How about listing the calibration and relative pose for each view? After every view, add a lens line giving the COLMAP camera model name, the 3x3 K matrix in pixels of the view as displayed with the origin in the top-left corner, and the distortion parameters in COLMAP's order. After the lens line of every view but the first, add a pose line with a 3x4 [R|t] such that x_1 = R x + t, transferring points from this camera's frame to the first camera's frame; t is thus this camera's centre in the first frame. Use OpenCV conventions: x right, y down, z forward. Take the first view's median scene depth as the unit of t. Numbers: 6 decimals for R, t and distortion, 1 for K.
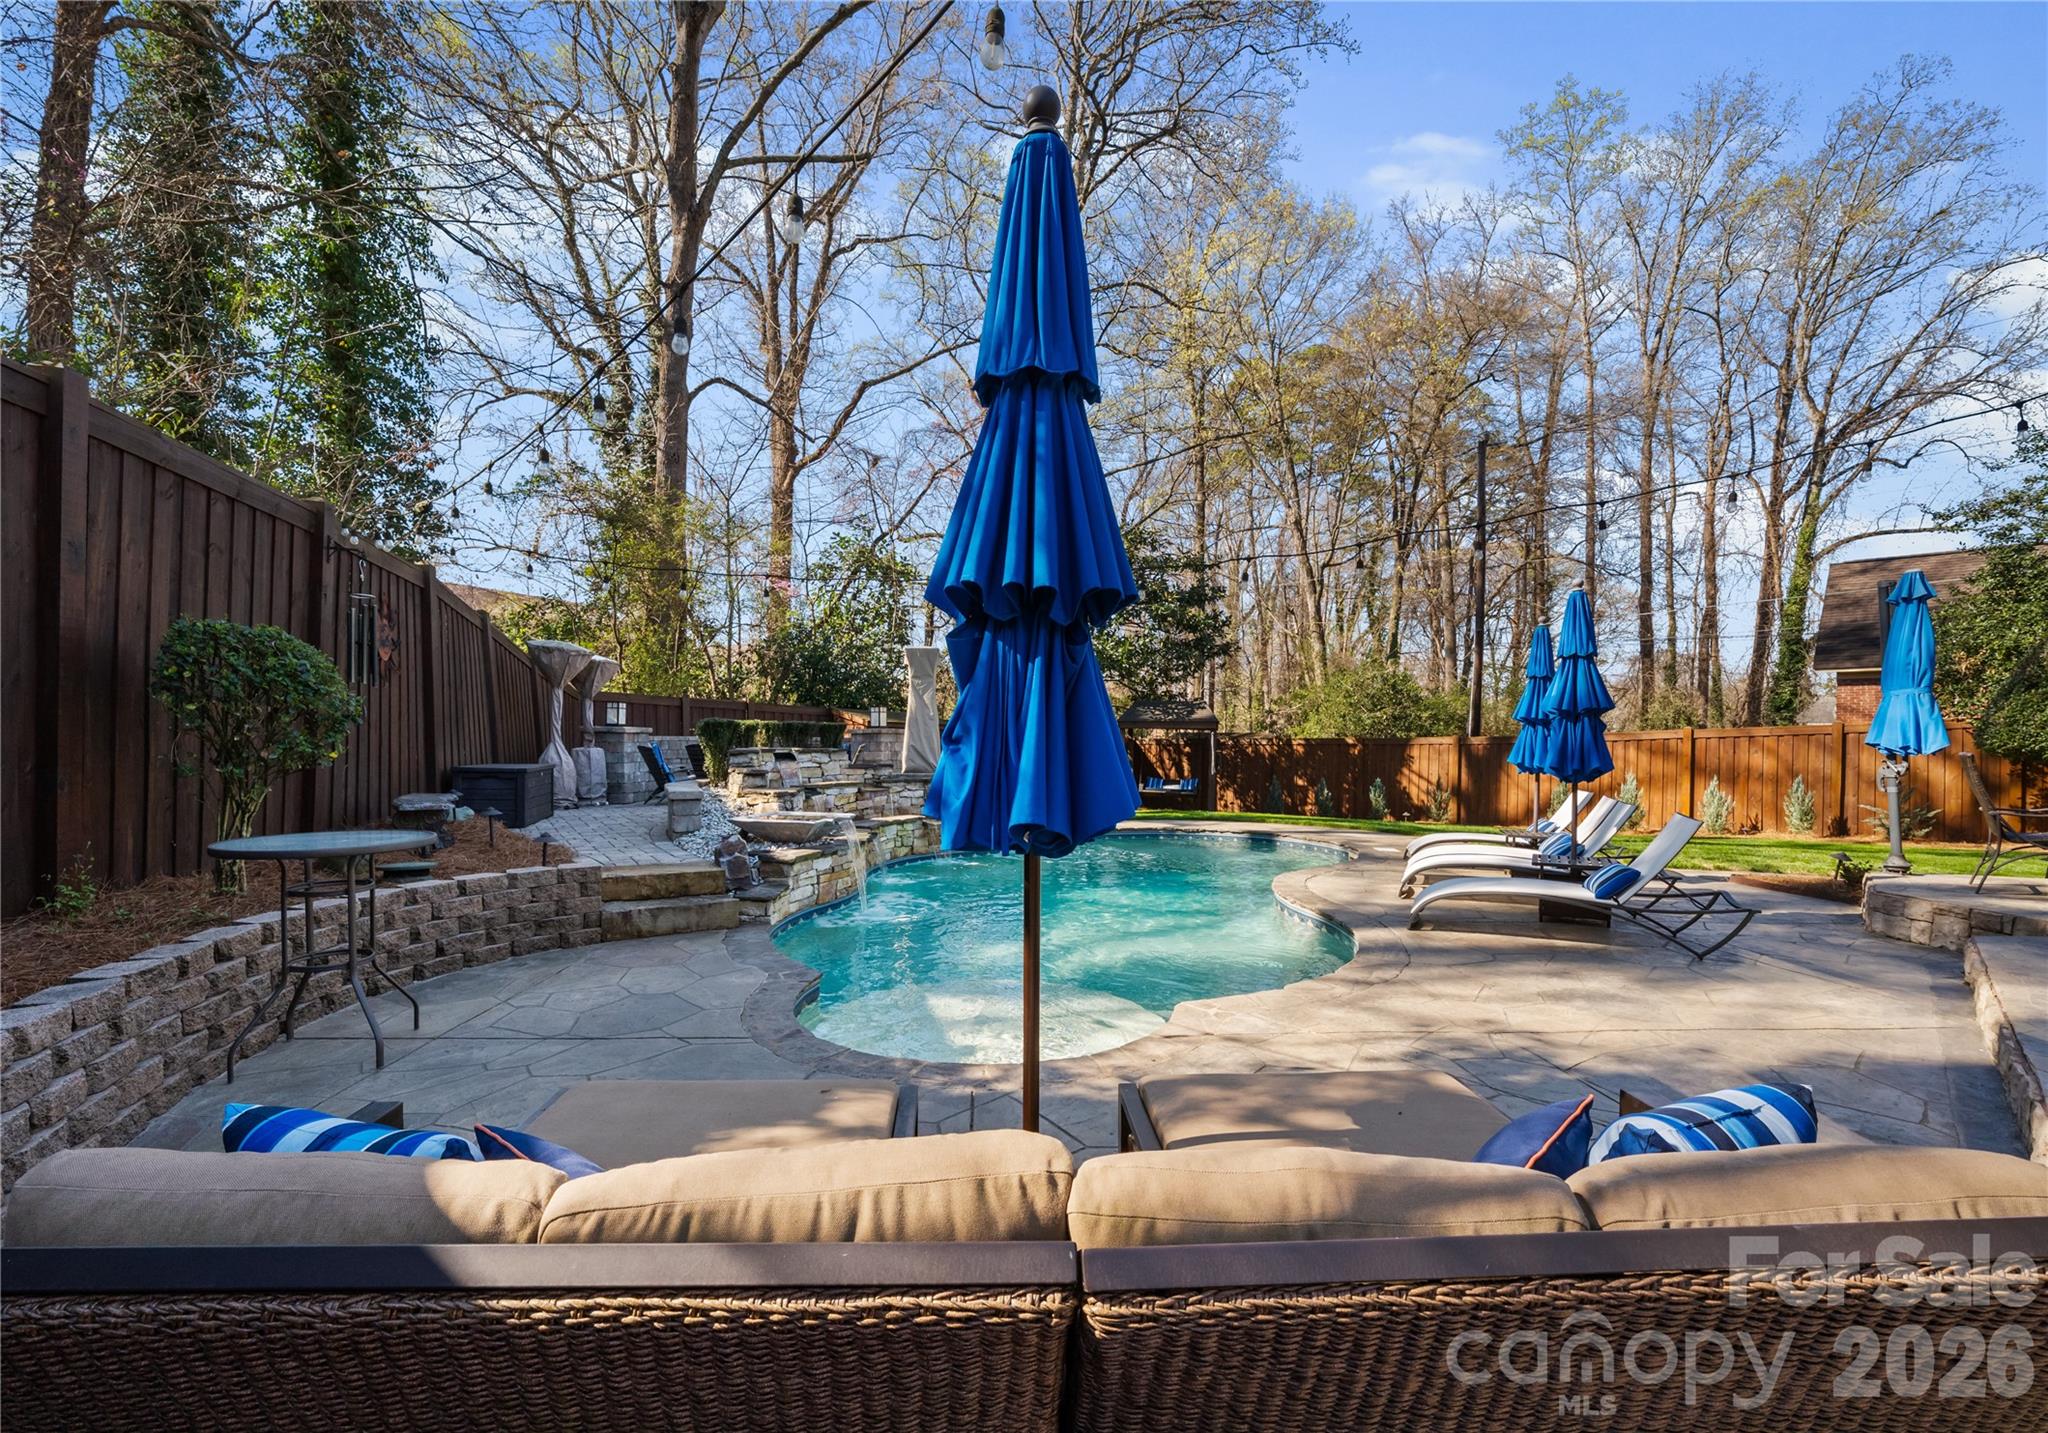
lens RADIAL K [[902.2, 0, 1024.0], [0, 902.2, 716.5], [0, 0, 1]] dist [0.002255, 0.000363]
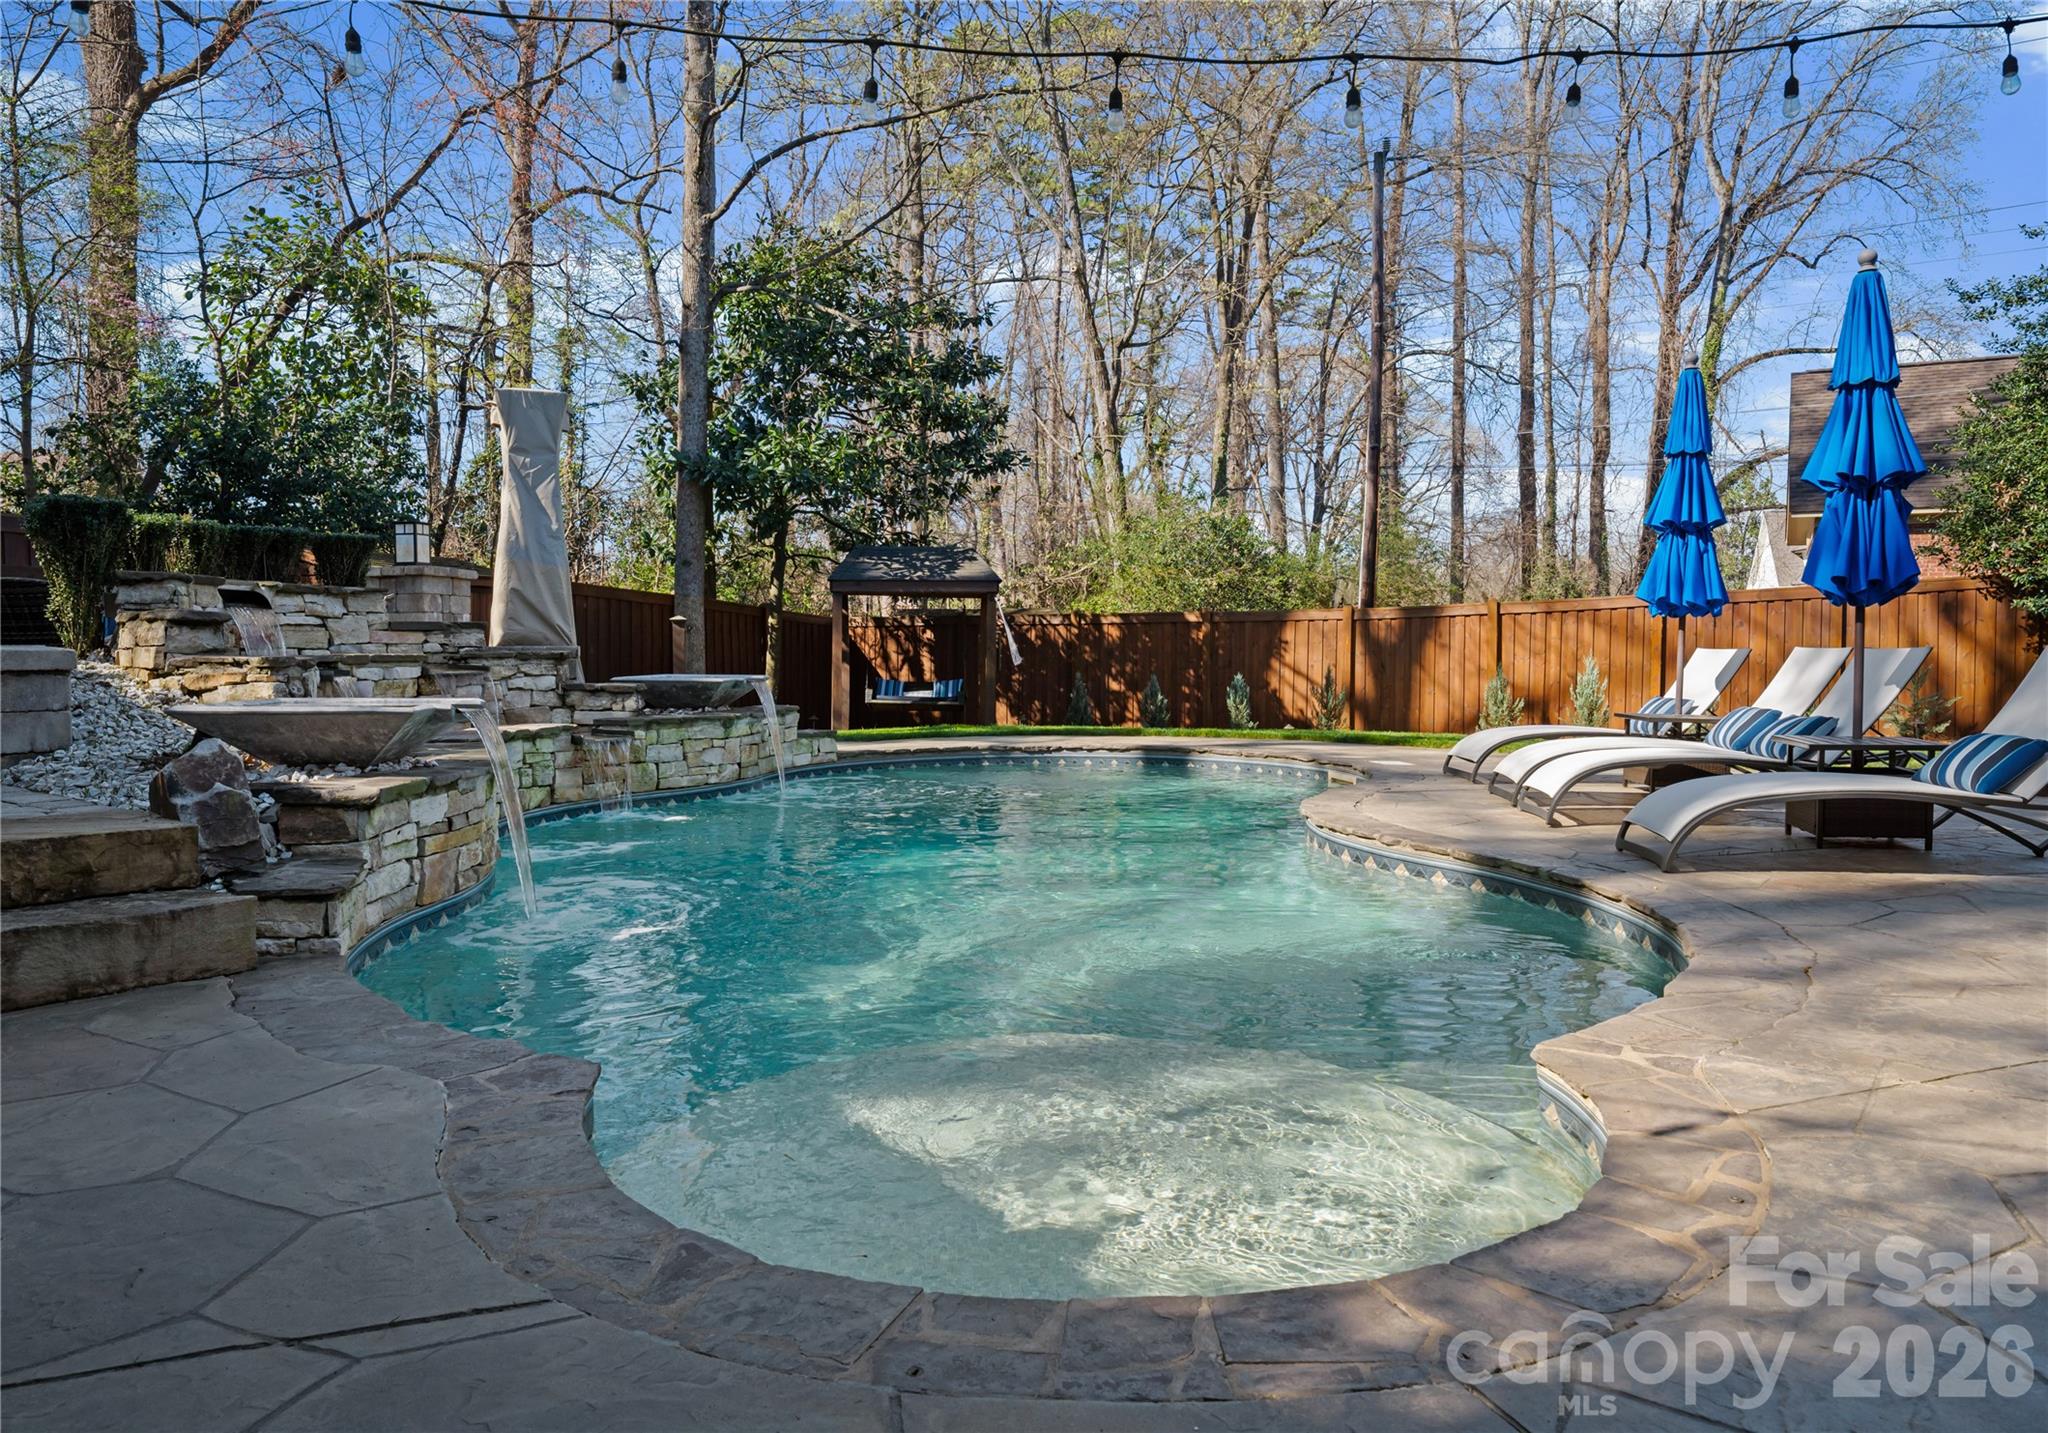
lens RADIAL K [[1431.8, 0, 1026.6], [0, 1431.8, 657.8], [0, 0, 1]] dist [-0.000301, 0.004987]
pose [[0.947797, -0.010714, 0.318695, -0.062640], [0.001638, 0.999586, 0.028733, 0.027131], [-0.318871, -0.026711, 0.947422, 0.104305]]
